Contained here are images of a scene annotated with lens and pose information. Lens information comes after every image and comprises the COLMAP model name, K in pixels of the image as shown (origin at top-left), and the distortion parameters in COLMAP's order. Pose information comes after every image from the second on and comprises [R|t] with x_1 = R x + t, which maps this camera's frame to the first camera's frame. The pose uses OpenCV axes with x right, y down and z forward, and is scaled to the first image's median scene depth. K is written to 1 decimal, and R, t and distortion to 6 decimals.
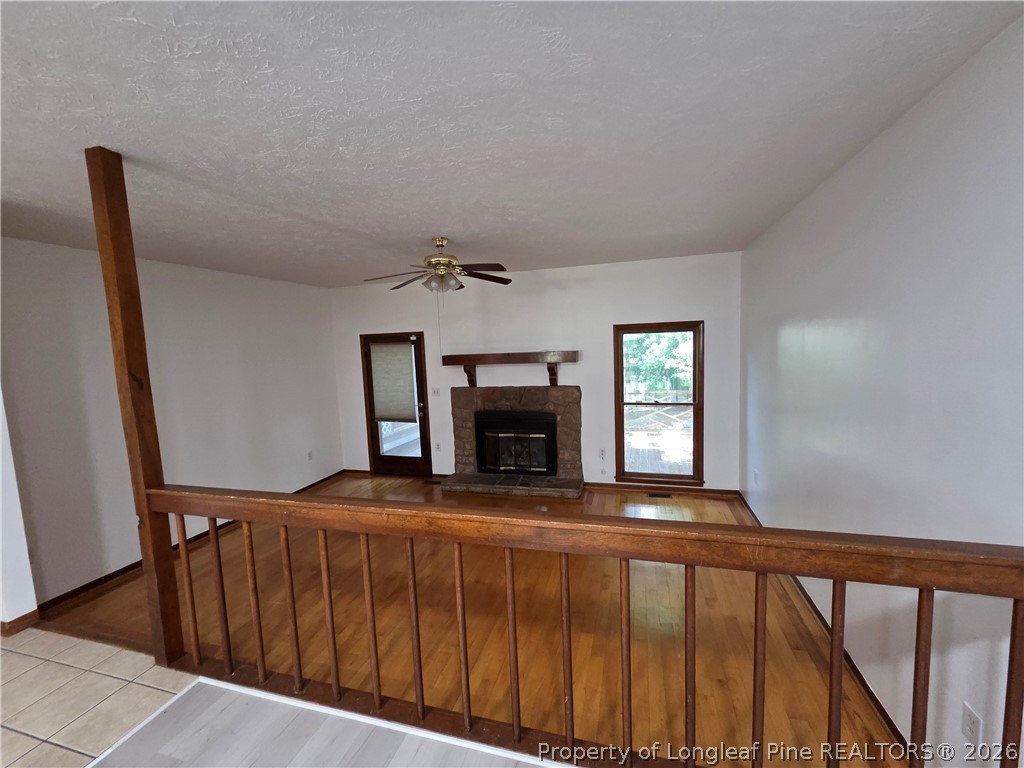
lens RADIAL K [[421.9, 0, 516.5], [0, 421.9, 385.2], [0, 0, 1]] dist [-0.002033, 0.000376]
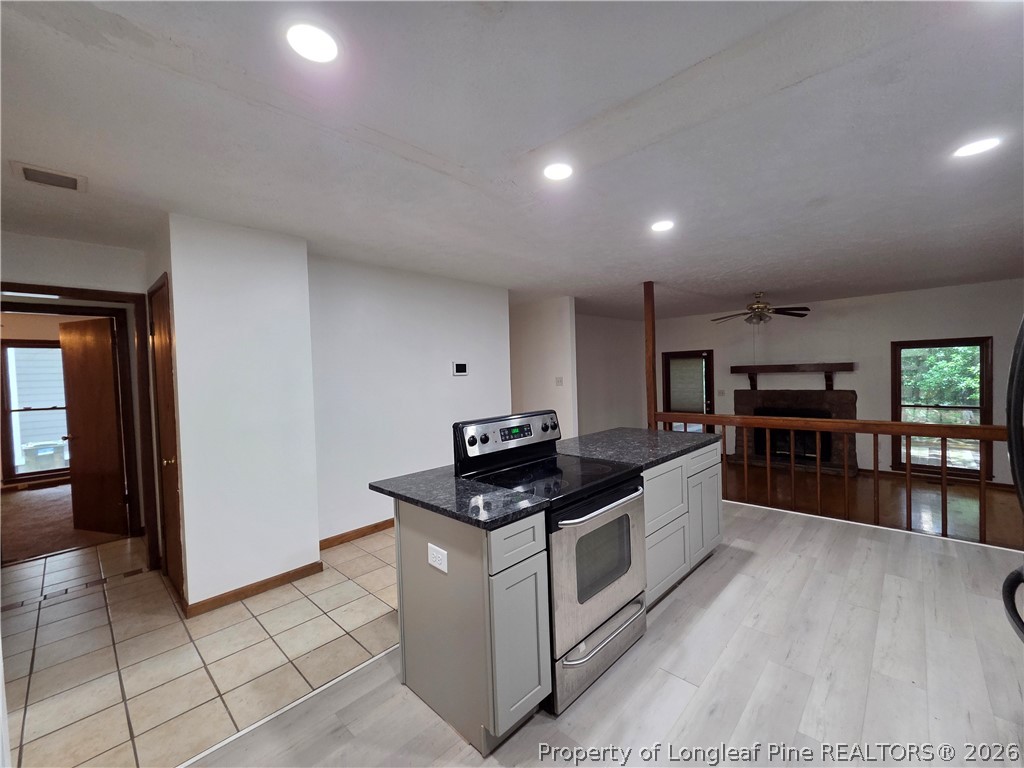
lens RADIAL K [[421.9, 0, 505.8], [0, 421.9, 385.5], [0, 0, 1]] dist [-0.002033, 0.000376]
pose [[0.880943, 0.025181, -0.472552, -0.168469], [-0.046742, 0.998330, -0.033941, 0.074891], [0.470909, 0.051988, 0.880649, -0.577117]]
